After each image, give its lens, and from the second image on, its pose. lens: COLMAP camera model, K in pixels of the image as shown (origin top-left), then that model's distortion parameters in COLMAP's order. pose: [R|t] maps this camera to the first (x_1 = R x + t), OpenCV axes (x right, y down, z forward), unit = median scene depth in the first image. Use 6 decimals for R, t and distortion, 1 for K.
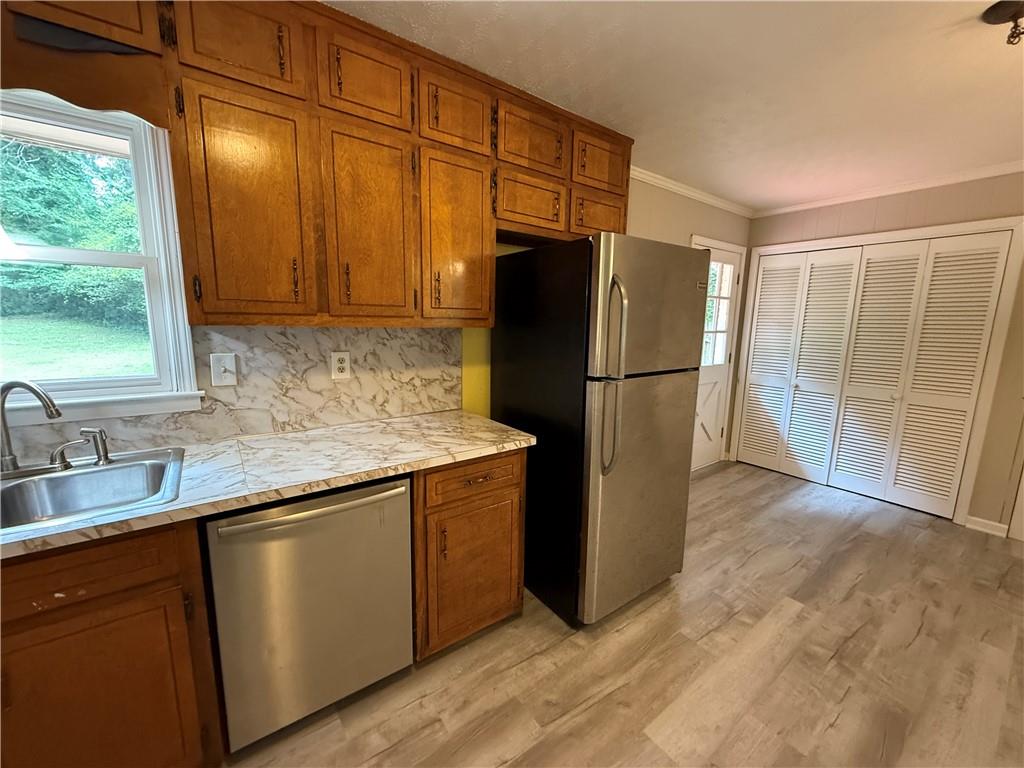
lens RADIAL K [[407.2, 0, 508.3], [0, 407.2, 384.8], [0, 0, 1]] dist [0.000100, 0.000129]
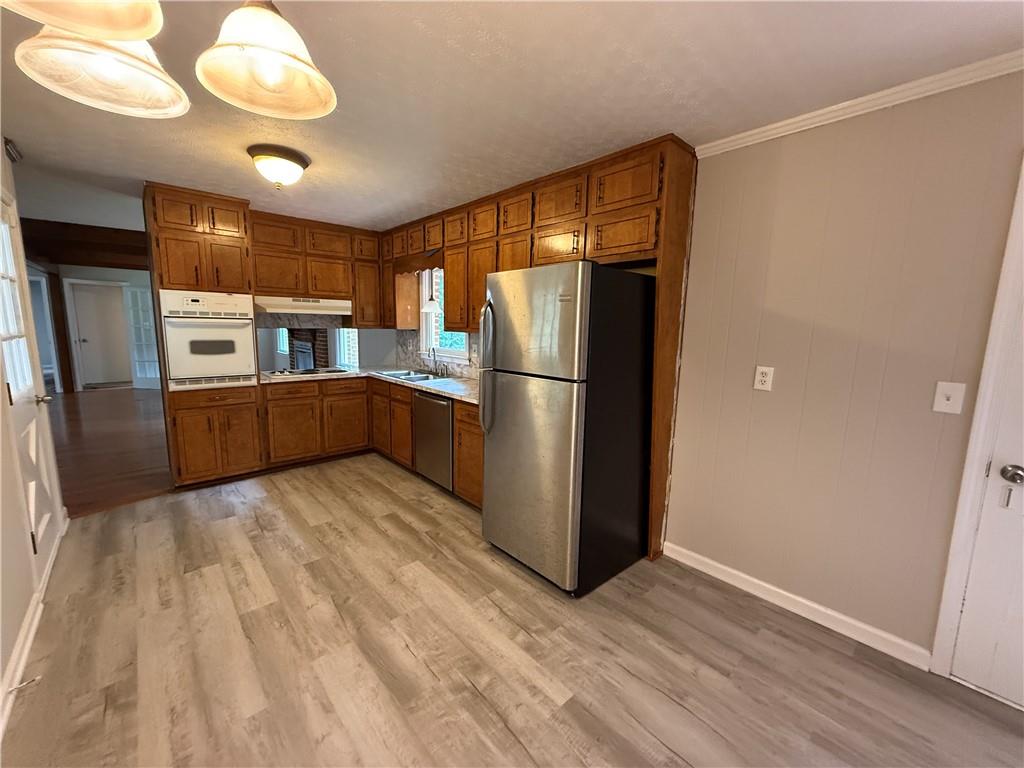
lens RADIAL K [[407.2, 0, 508.3], [0, 407.2, 384.8], [0, 0, 1]] dist [0.000100, 0.000129]
pose [[0.105436, 0.128040, -0.986149, 1.605808], [-0.179133, 0.977899, 0.107817, -0.122567], [0.978159, 0.165284, 0.126042, 0.825288]]
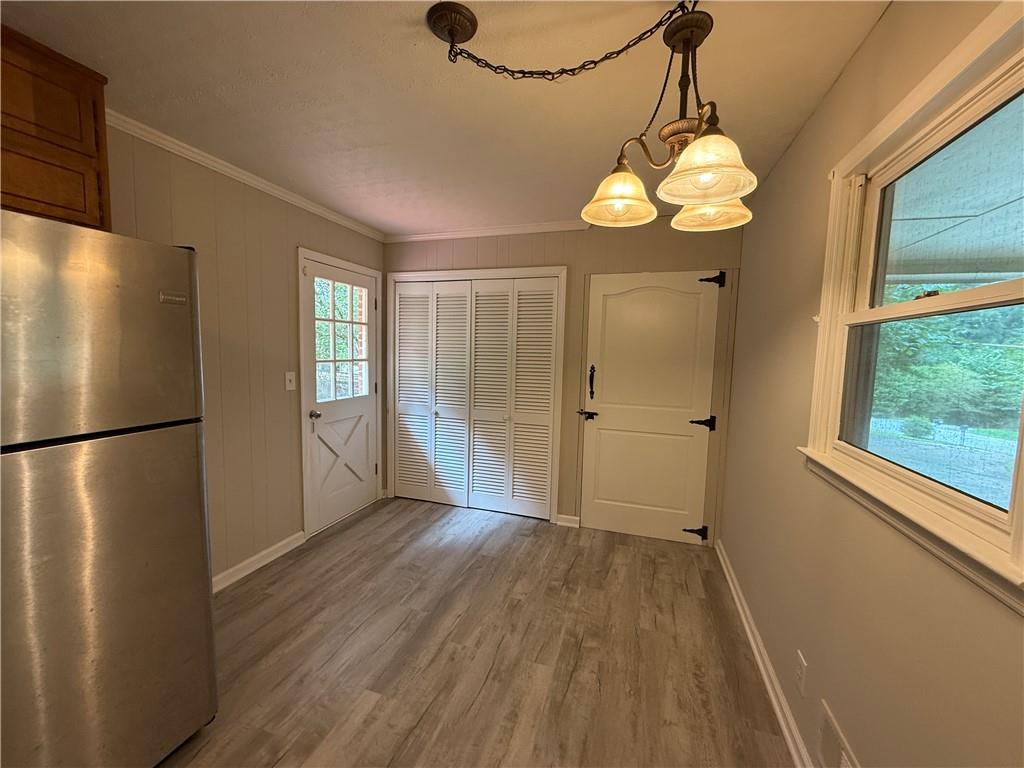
lens RADIAL K [[407.2, 0, 508.3], [0, 407.2, 384.8], [0, 0, 1]] dist [0.000100, 0.000129]
pose [[0.812459, -0.048024, 0.581038, 0.566056], [0.083447, 0.995919, -0.034367, -0.035883], [-0.577016, 0.076408, 0.813151, 0.161184]]
